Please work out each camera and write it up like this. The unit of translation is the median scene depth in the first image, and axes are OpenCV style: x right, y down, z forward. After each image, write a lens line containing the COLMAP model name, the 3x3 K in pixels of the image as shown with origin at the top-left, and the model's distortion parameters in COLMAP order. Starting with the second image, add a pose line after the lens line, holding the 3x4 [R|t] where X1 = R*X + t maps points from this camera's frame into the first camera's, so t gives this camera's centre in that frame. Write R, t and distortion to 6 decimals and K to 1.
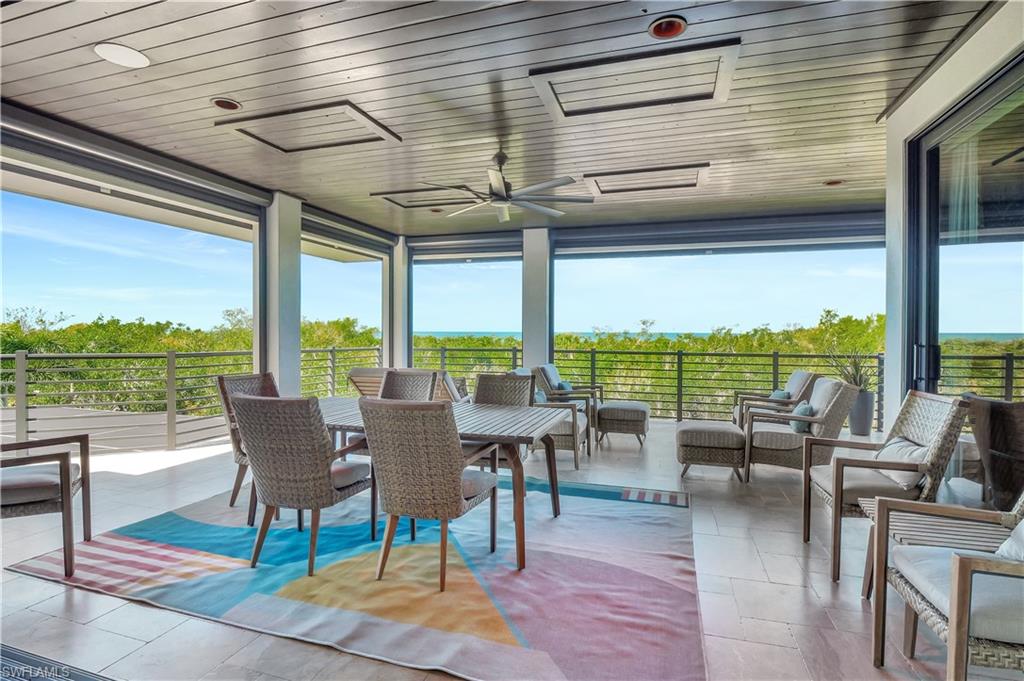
lens RADIAL K [[500.3, 0, 509.7], [0, 500.3, 337.7], [0, 0, 1]] dist [-0.002929, 0.000064]
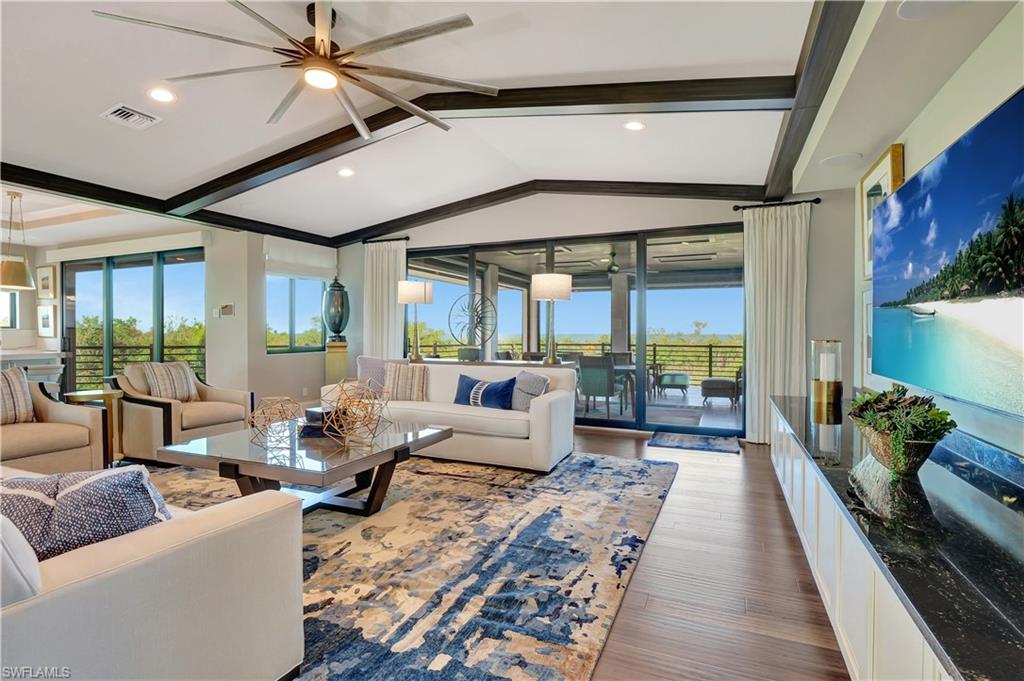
lens RADIAL K [[500.3, 0, 509.7], [0, 500.3, 337.7], [0, 0, 1]] dist [-0.002929, 0.000064]
pose [[0.994999, -0.012076, -0.099153, -0.148920], [0.011359, 0.999905, -0.007801, 0.011007], [0.099237, 0.006636, 0.995042, -0.705922]]
